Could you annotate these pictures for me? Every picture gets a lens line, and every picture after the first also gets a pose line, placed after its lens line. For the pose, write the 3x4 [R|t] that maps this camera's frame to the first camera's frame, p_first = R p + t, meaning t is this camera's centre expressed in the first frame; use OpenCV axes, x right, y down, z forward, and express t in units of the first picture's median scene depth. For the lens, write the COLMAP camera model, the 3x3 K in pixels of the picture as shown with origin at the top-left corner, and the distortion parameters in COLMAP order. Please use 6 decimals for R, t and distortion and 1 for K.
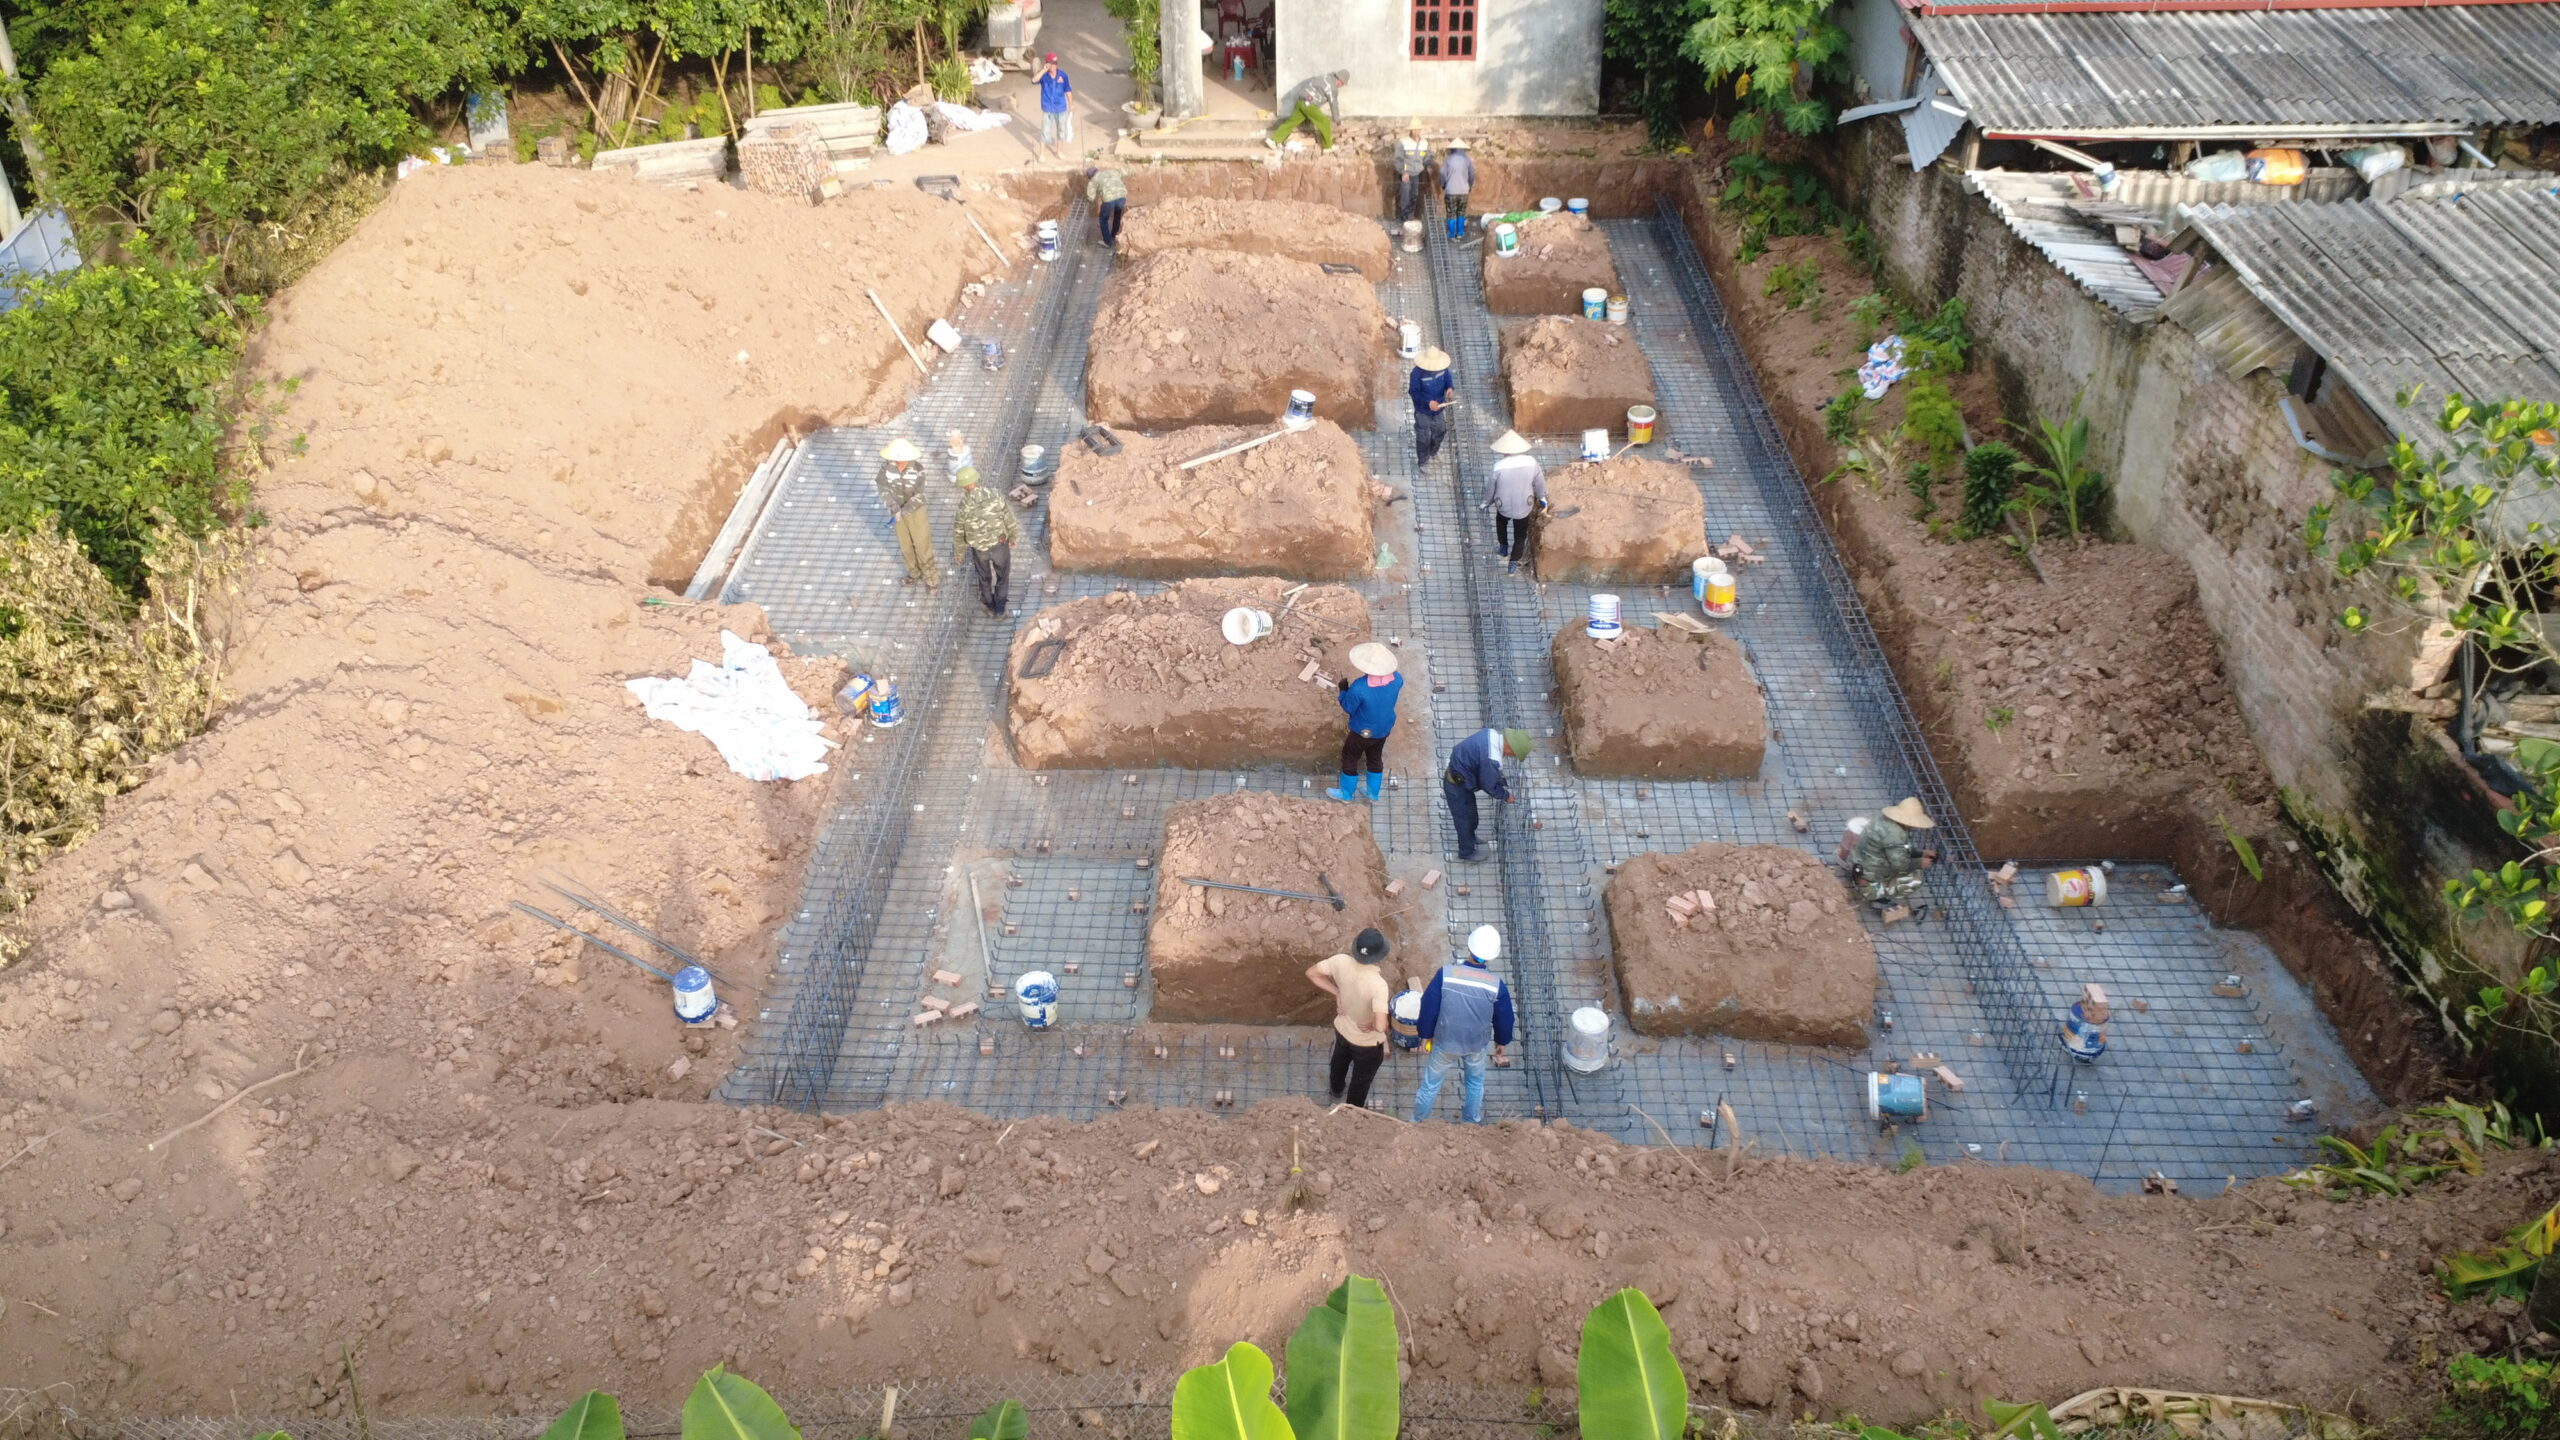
lens RADIAL K [[1931.1, 0, 1280.1], [0, 1931.1, 719.2], [0, 0, 1]] dist [0.002824, -0.005336]
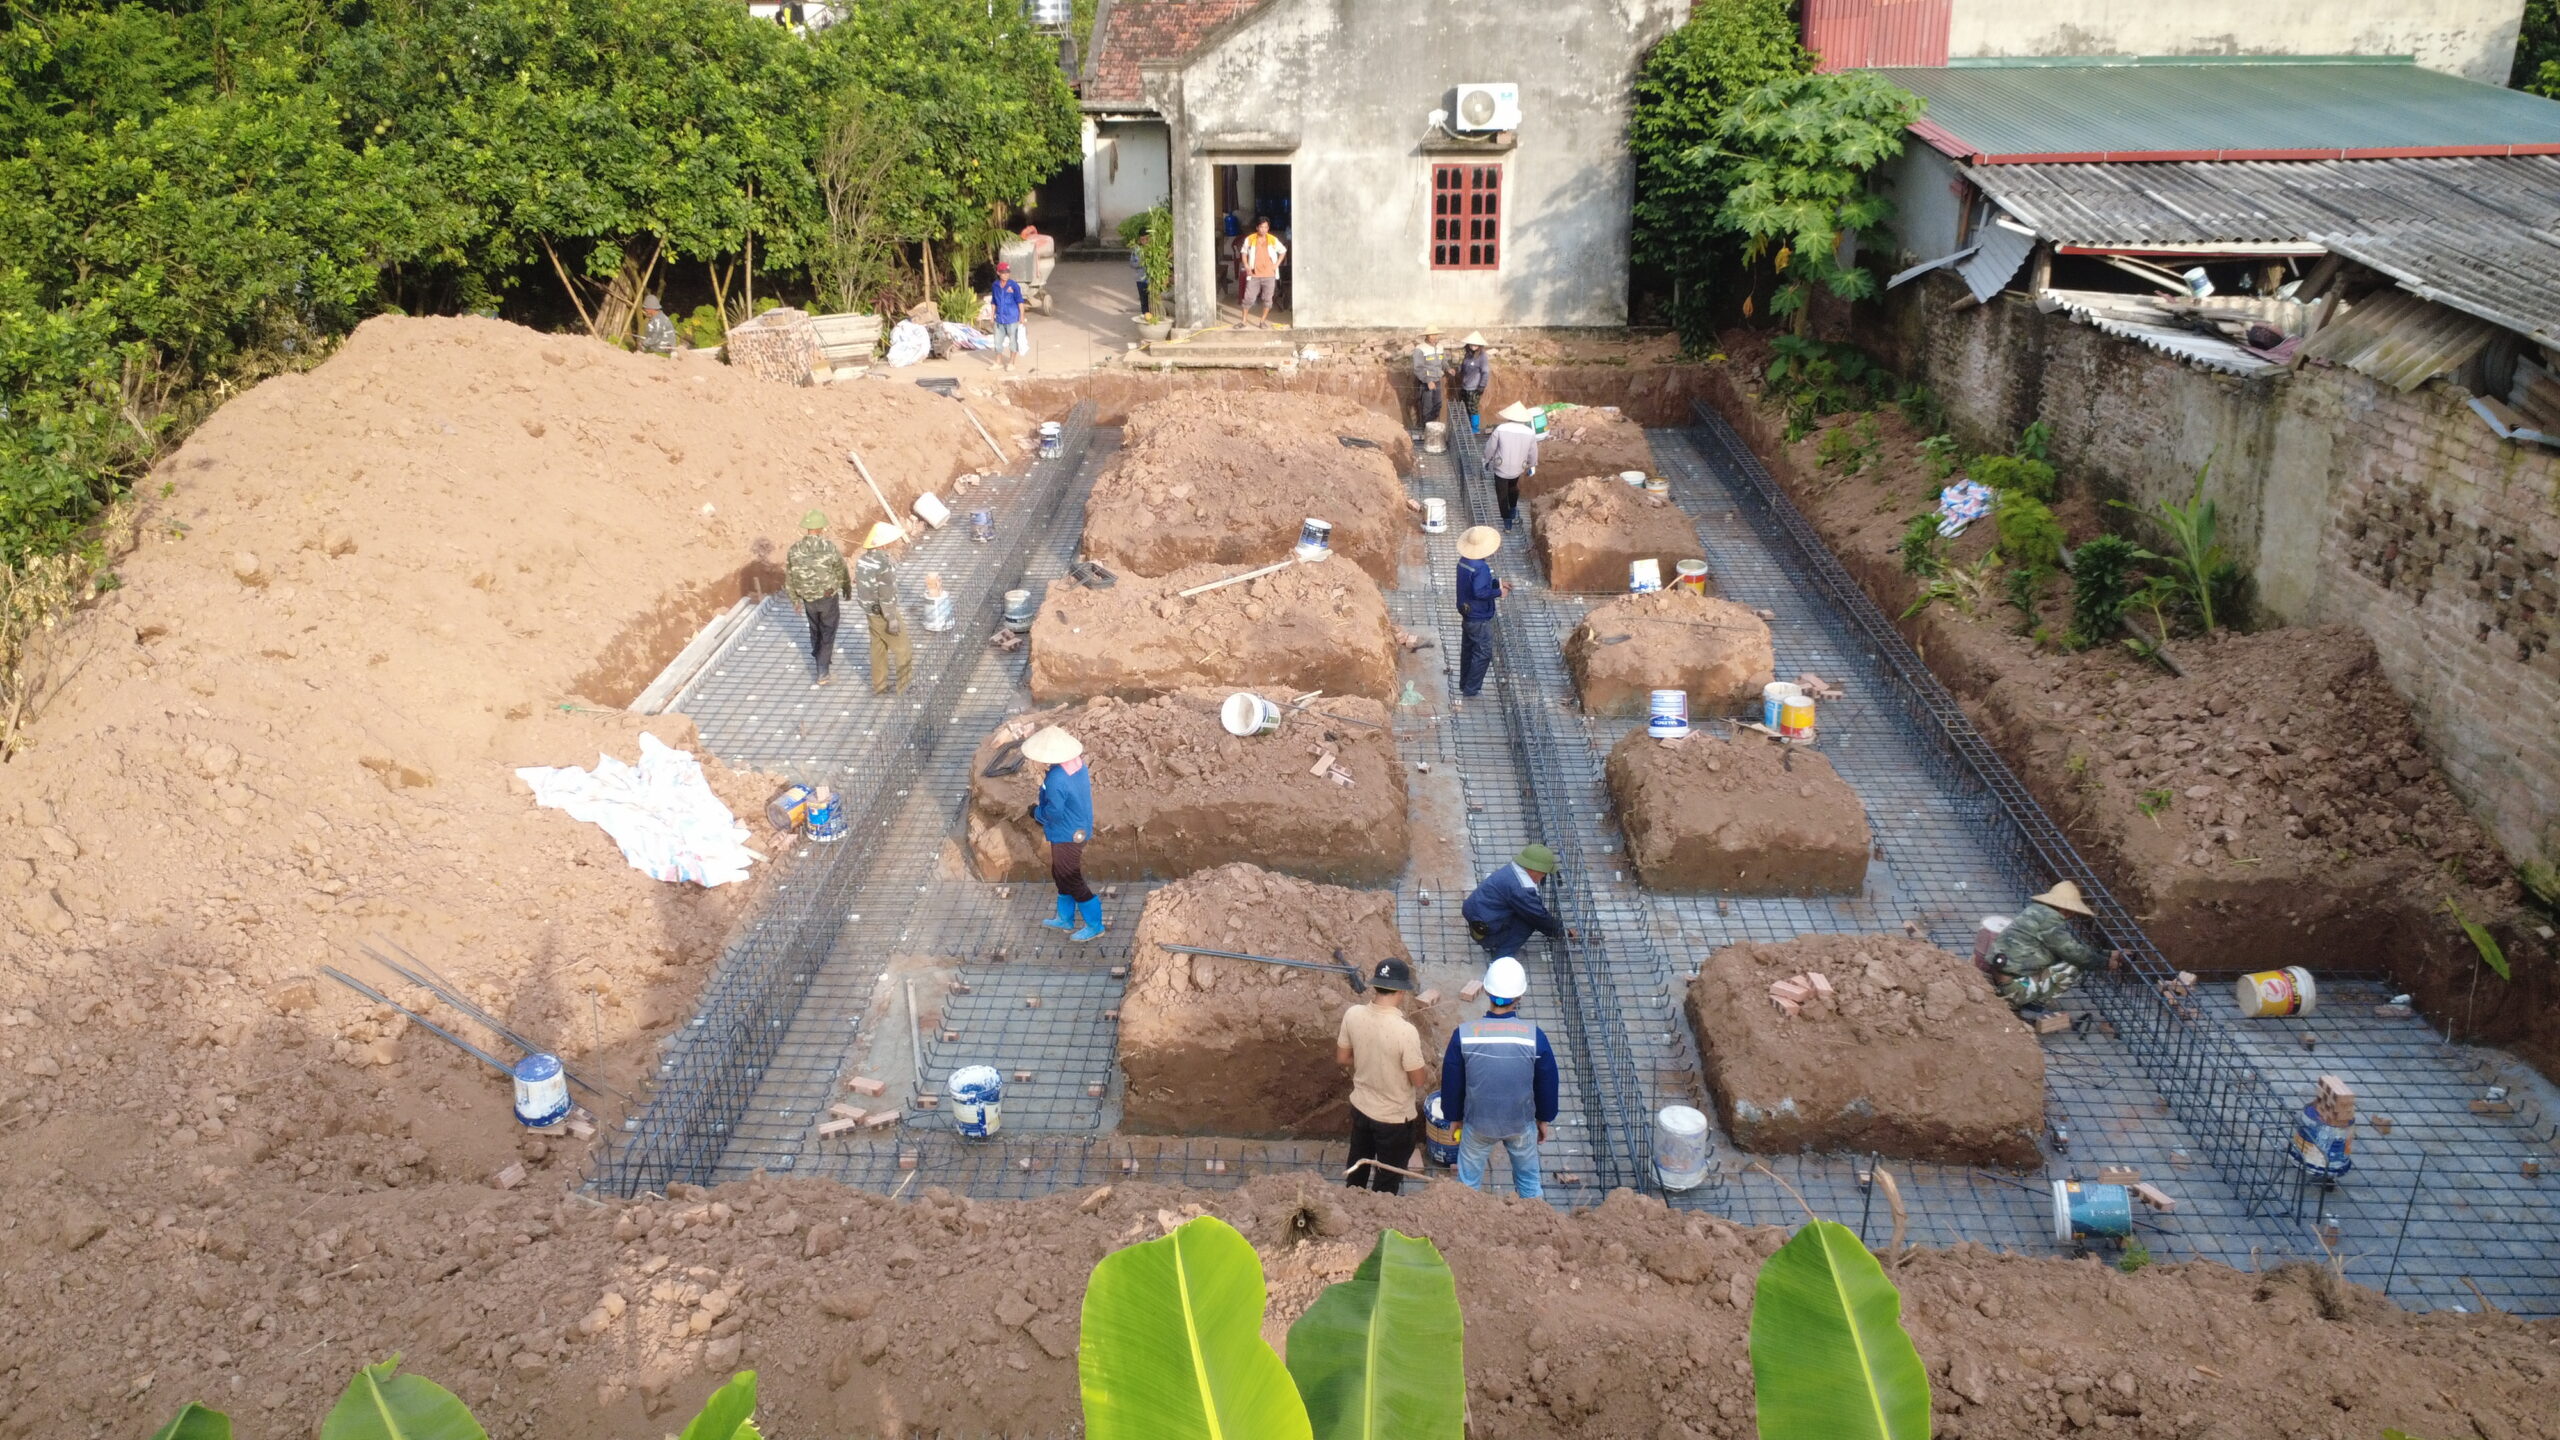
lens RADIAL K [[1931.1, 0, 1279.9], [0, 1931.1, 720.6], [0, 0, 1]] dist [0.002824, -0.005336]
pose [[0.999937, 0.005062, -0.009993, 0.004642], [-0.006964, 0.979646, -0.200613, 0.128789], [0.008774, 0.200670, 0.979620, 0.170325]]
